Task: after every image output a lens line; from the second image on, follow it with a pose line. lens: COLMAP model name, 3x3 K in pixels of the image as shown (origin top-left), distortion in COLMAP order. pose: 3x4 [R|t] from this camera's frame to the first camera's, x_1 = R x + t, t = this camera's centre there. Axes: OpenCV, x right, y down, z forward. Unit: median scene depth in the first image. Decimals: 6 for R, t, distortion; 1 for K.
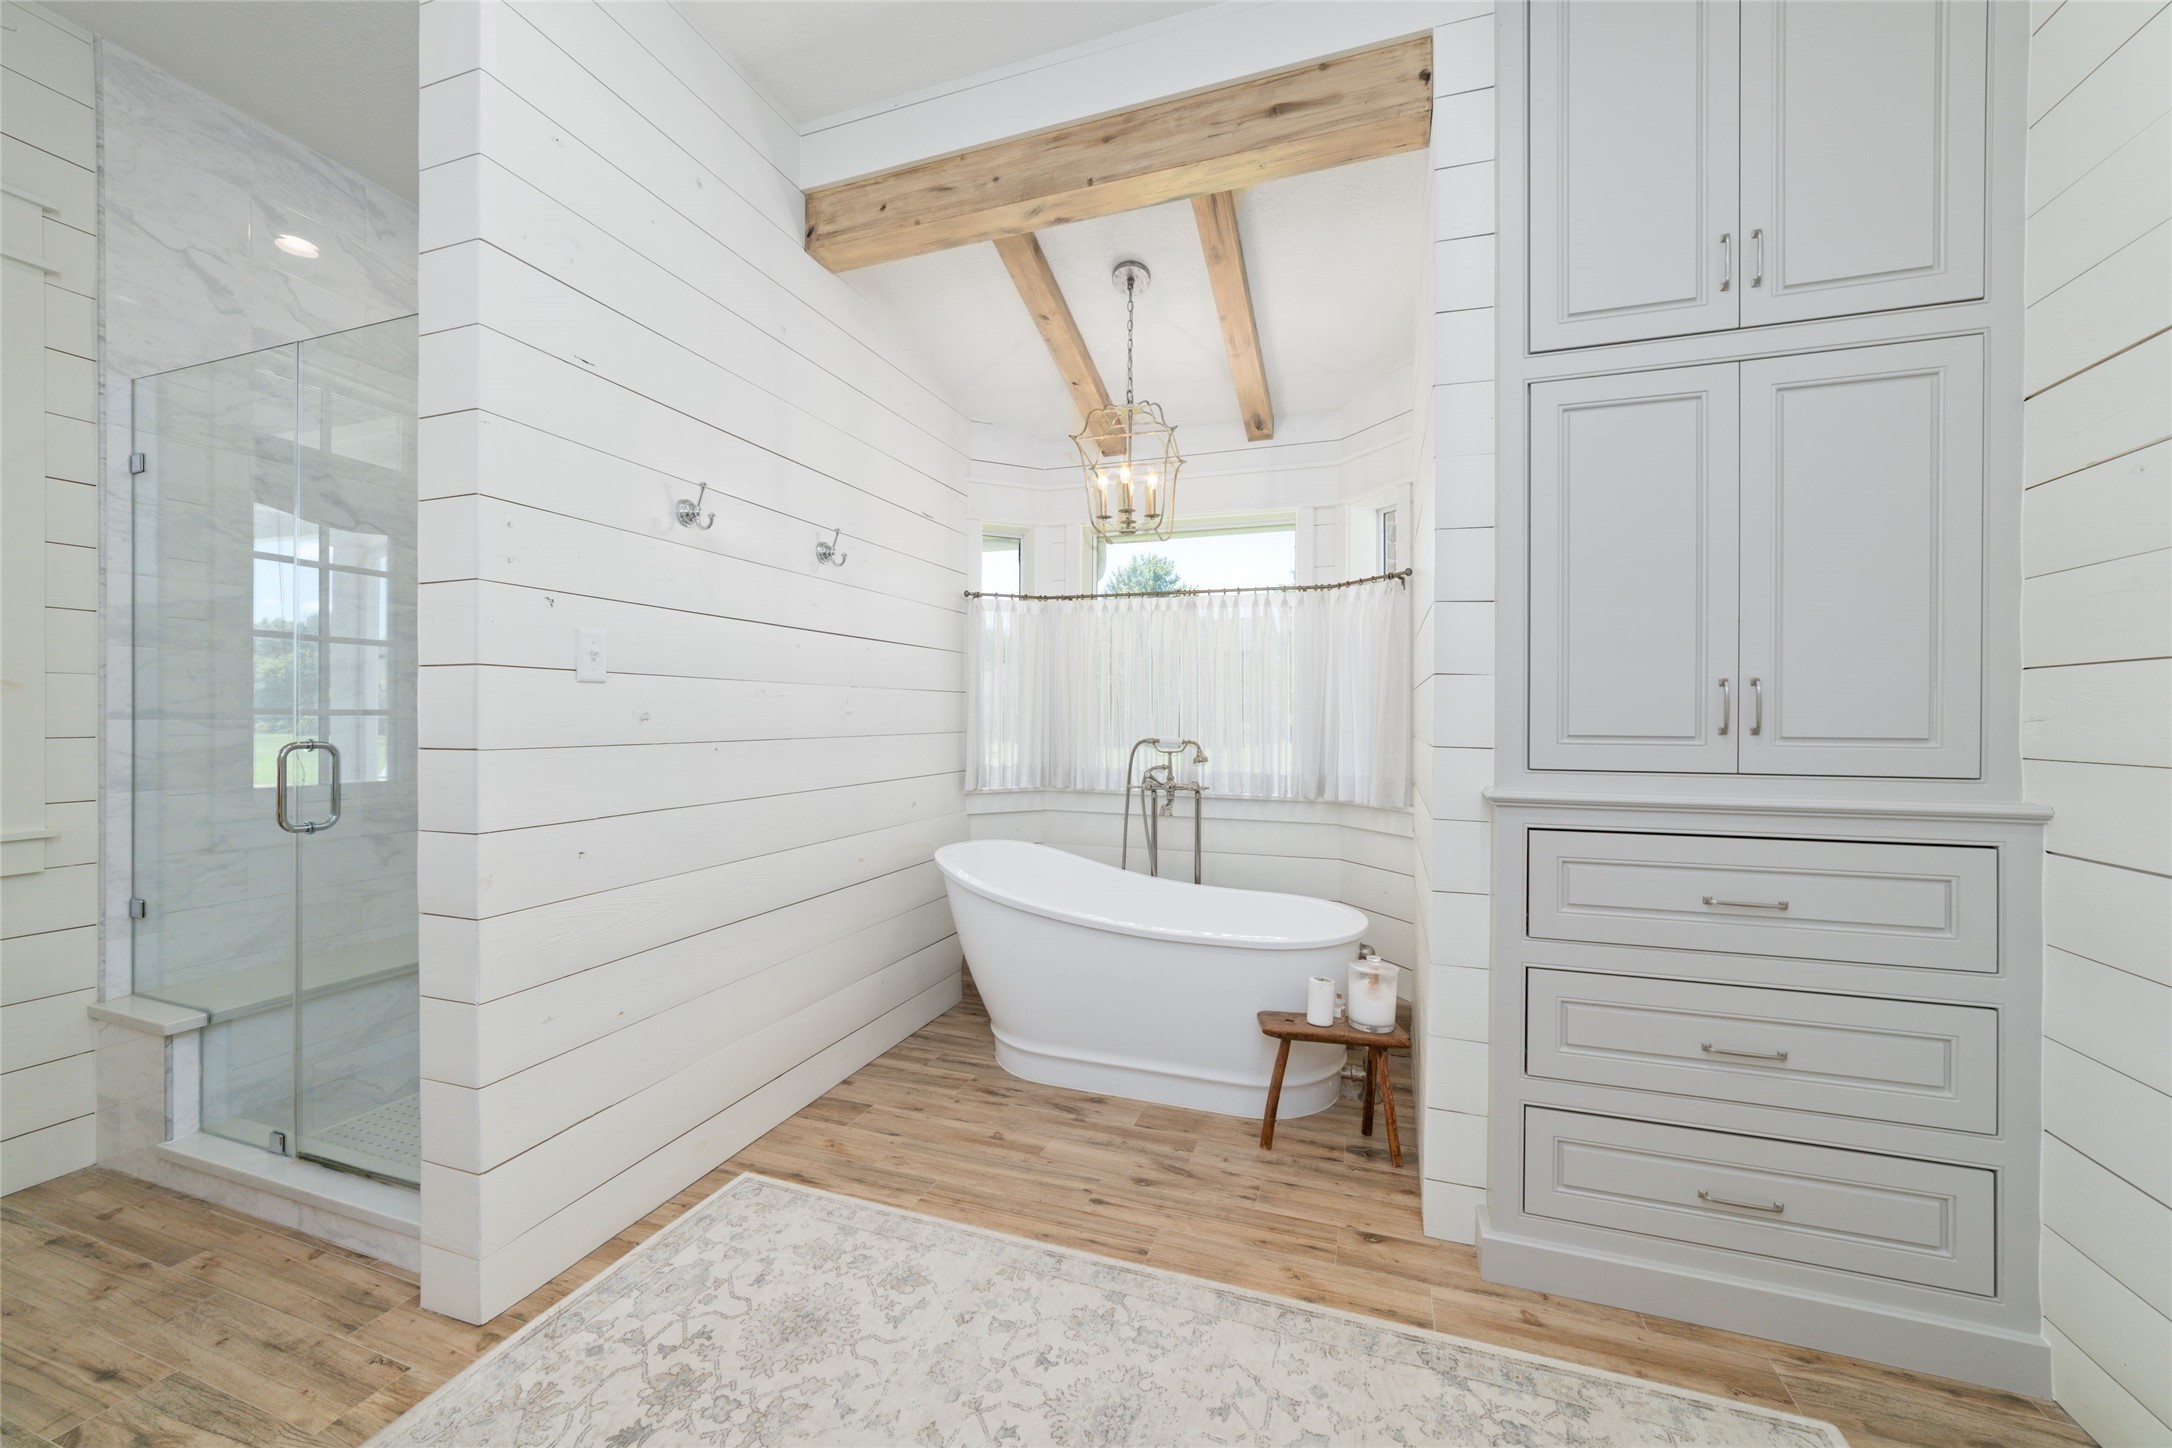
lens RADIAL K [[833.1, 0, 1087.7], [0, 833.1, 717.5], [0, 0, 1]] dist [-0.017953, 0.006672]
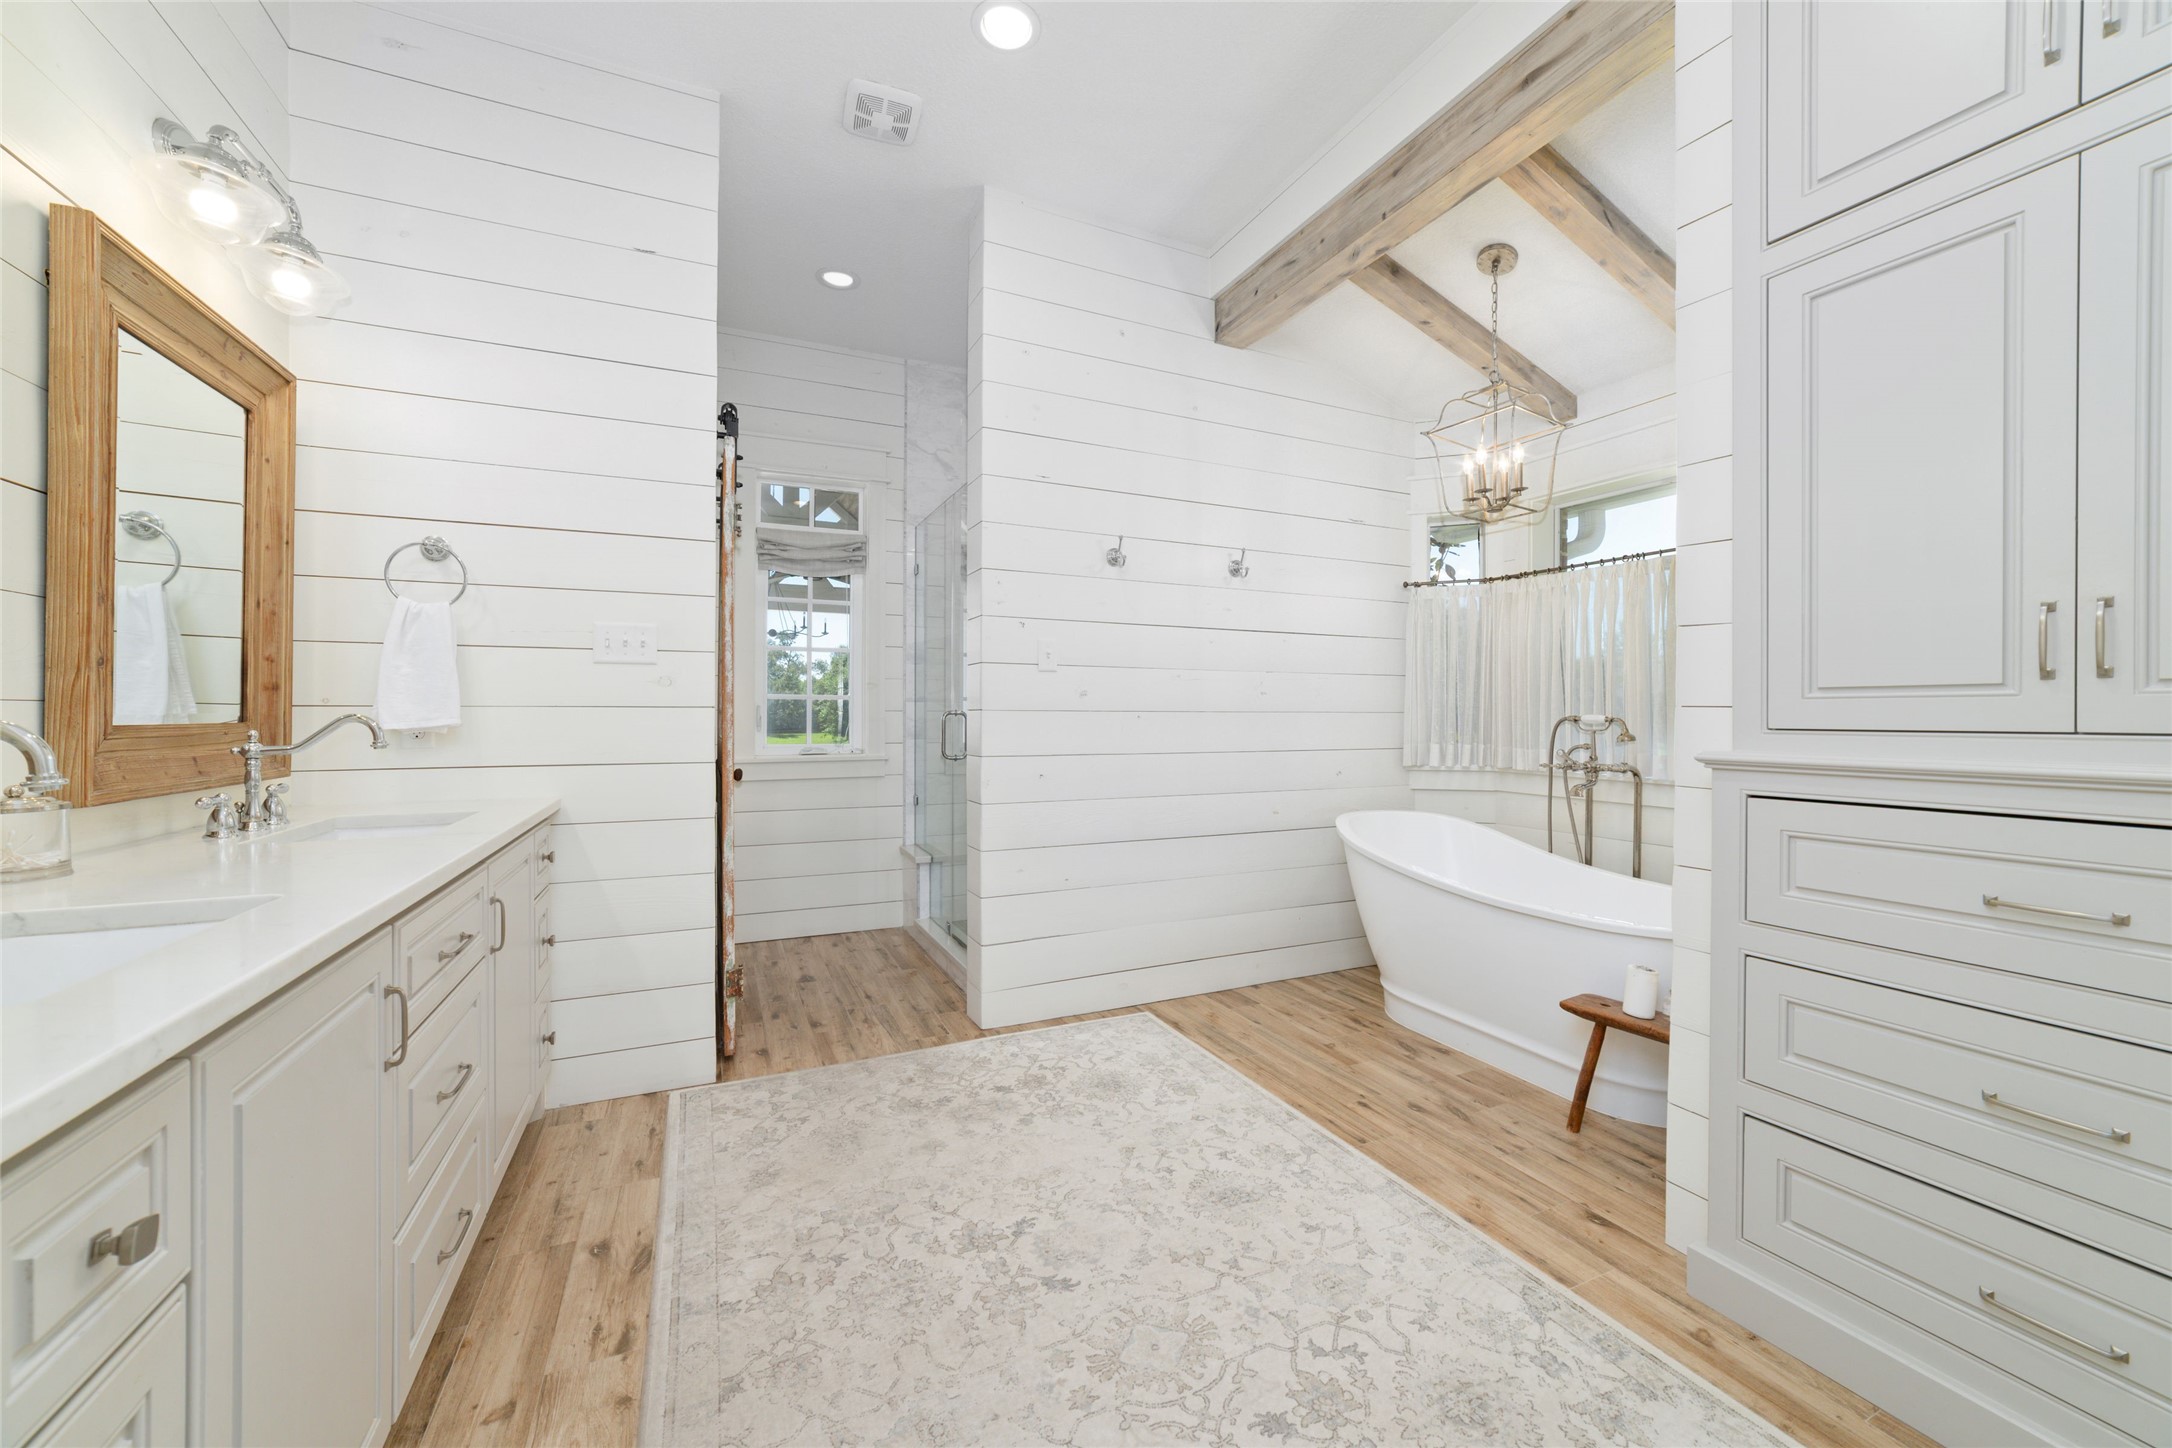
lens RADIAL K [[833.1, 0, 1087.3], [0, 833.1, 718.6], [0, 0, 1]] dist [-0.017953, 0.006672]
pose [[0.699650, 0.000321, -0.714486, 0.624710], [-0.002063, 0.999997, -0.001571, 0.052115], [0.714483, 0.002573, 0.699648, -0.095224]]
